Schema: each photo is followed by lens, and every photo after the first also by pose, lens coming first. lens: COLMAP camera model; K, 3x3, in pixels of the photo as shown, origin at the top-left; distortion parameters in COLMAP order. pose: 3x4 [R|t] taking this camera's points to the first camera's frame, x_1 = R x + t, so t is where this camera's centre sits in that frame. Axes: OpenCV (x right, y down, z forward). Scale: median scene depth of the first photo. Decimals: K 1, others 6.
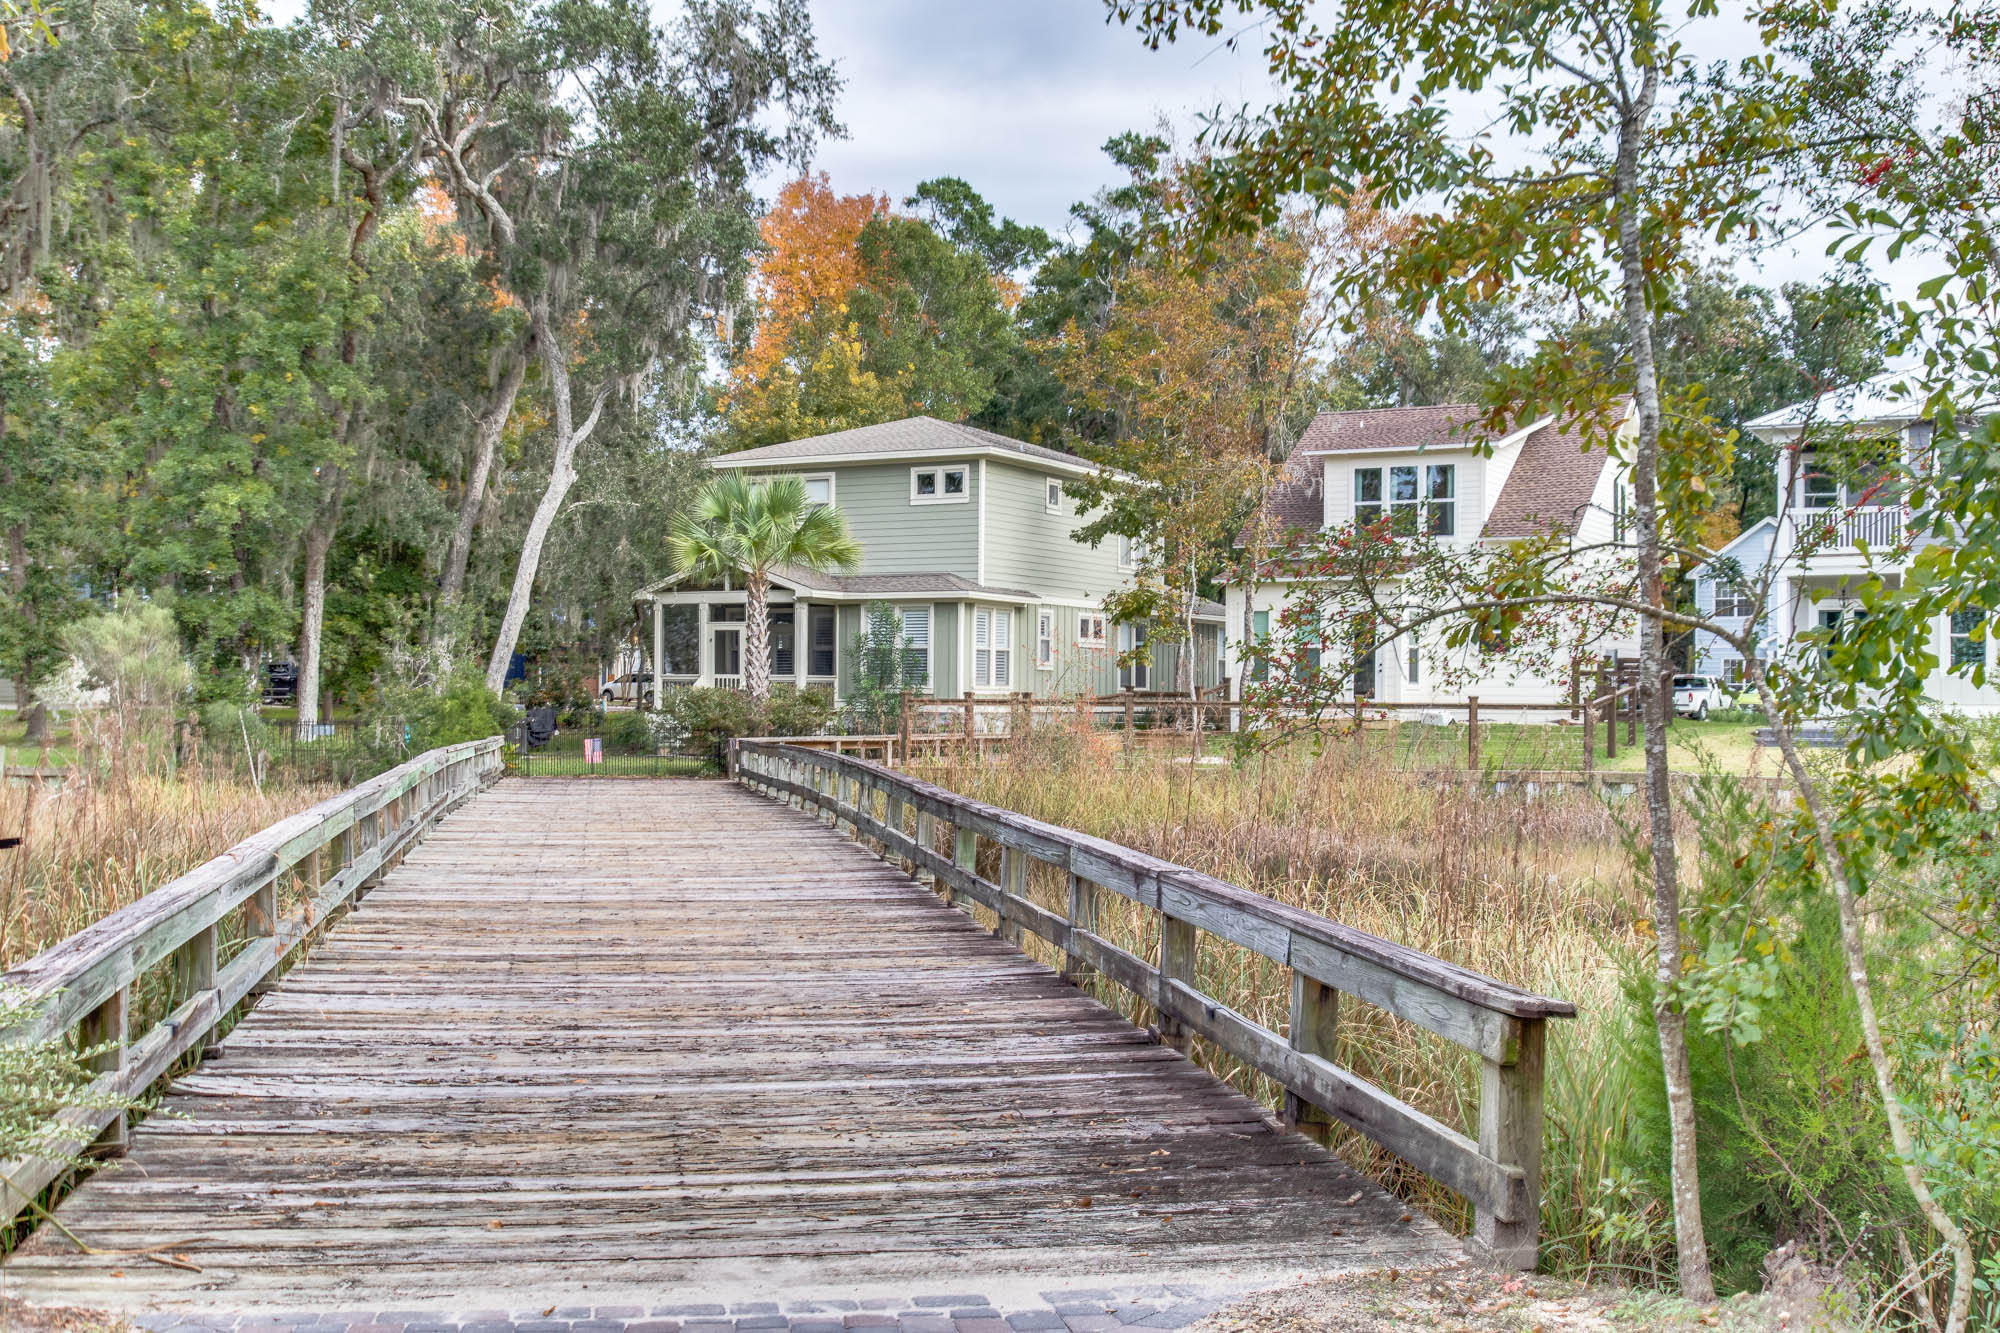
lens RADIAL K [[2182.8, 0, 1000.0], [0, 2182.8, 666.5], [0, 0, 1]] dist [-0.118678, 0.001731]
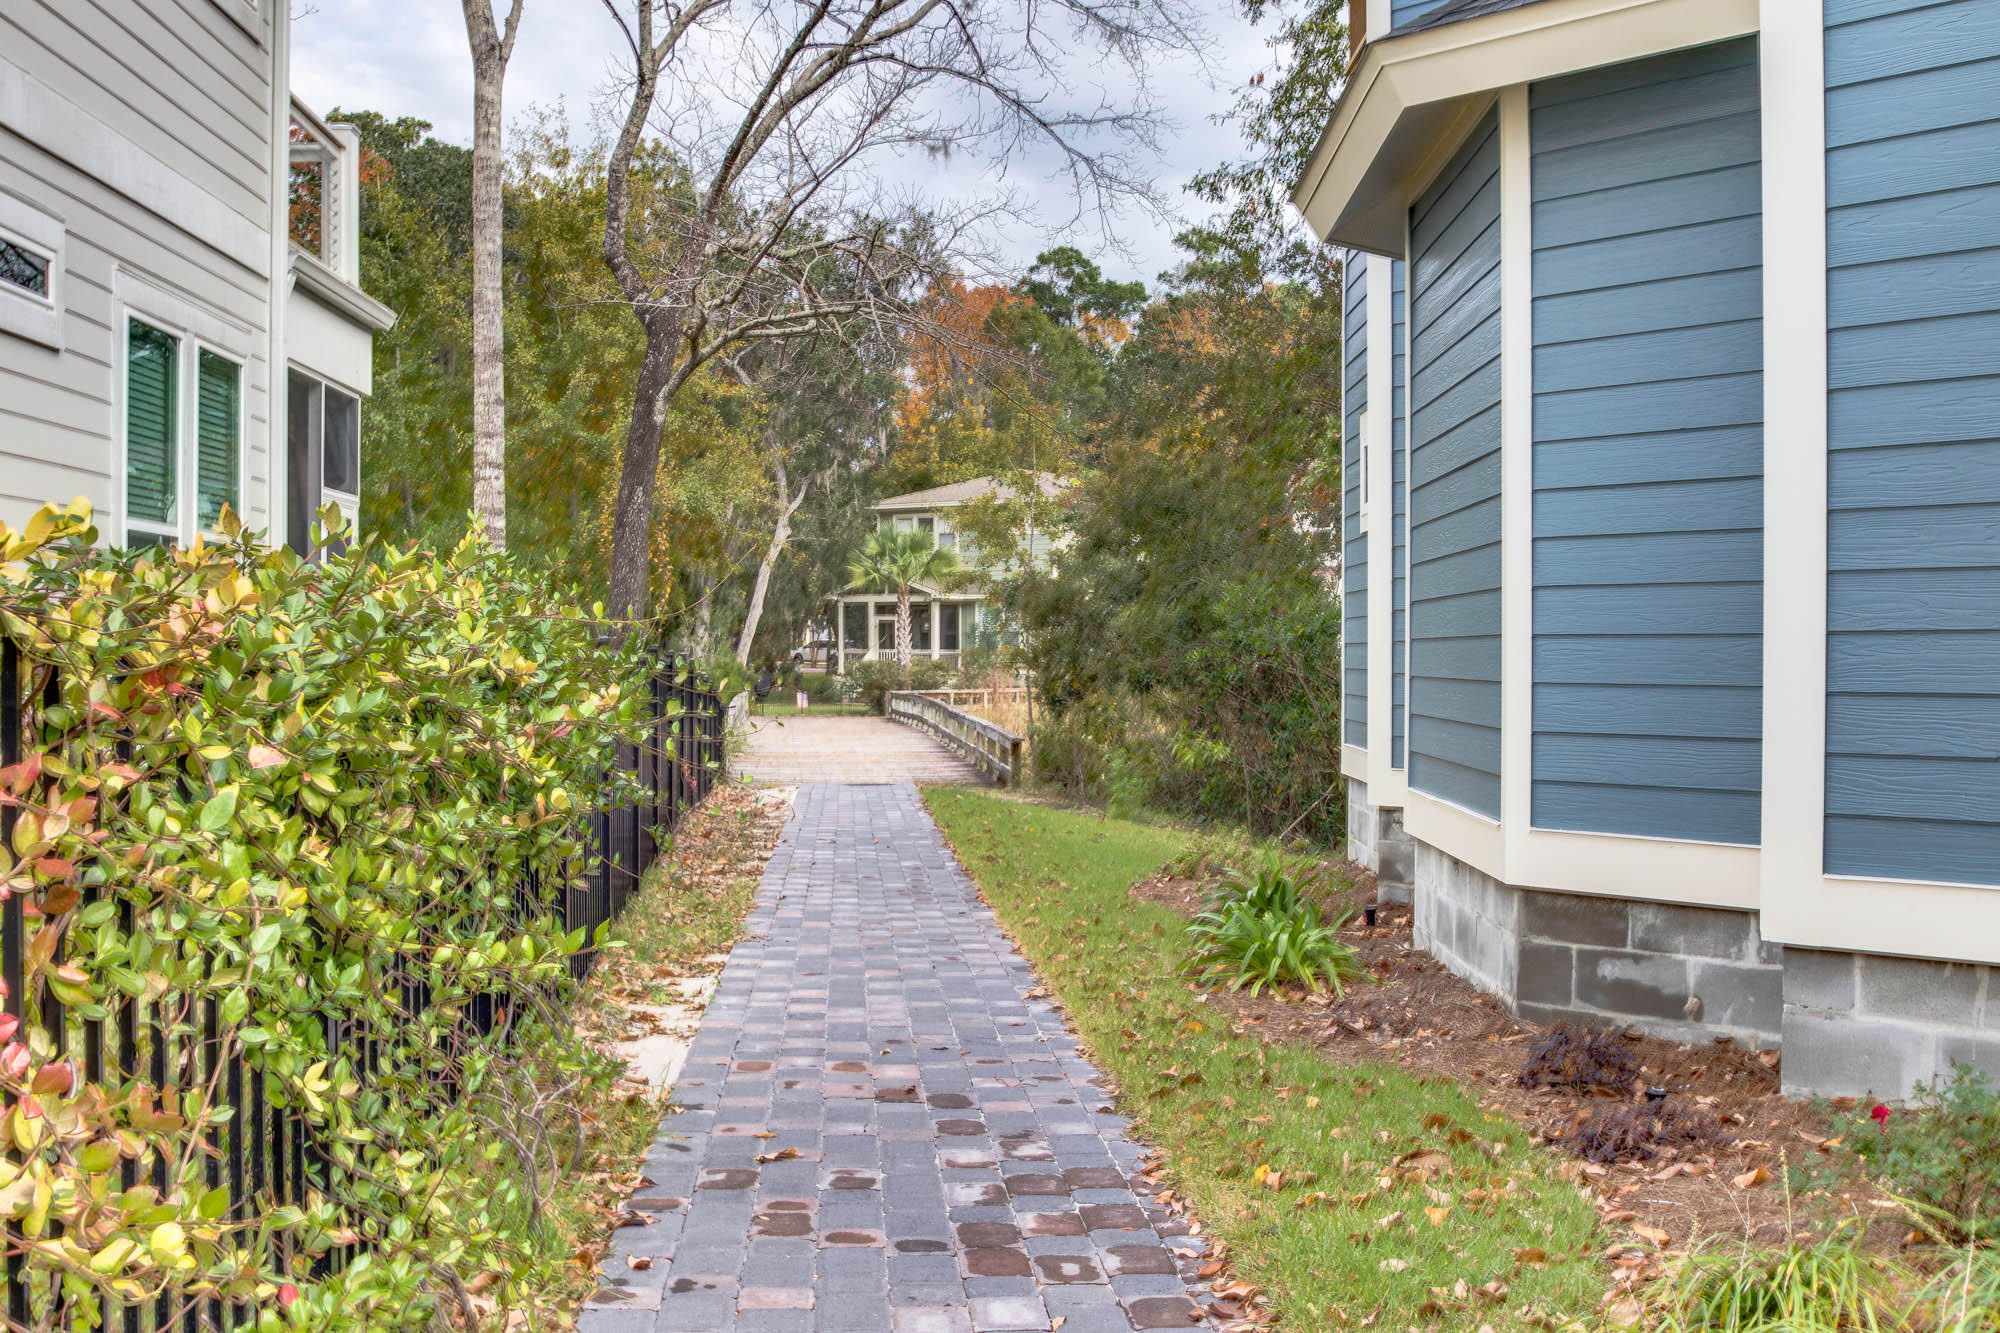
lens RADIAL K [[2182.8, 0, 1000.0], [0, 2182.8, 666.5], [0, 0, 1]] dist [-0.118678, 0.001731]
pose [[0.996753, -0.006263, -0.080271, 0.075698], [0.007925, 0.999760, 0.020403, -0.015370], [0.080124, -0.020973, 0.996564, -0.510537]]
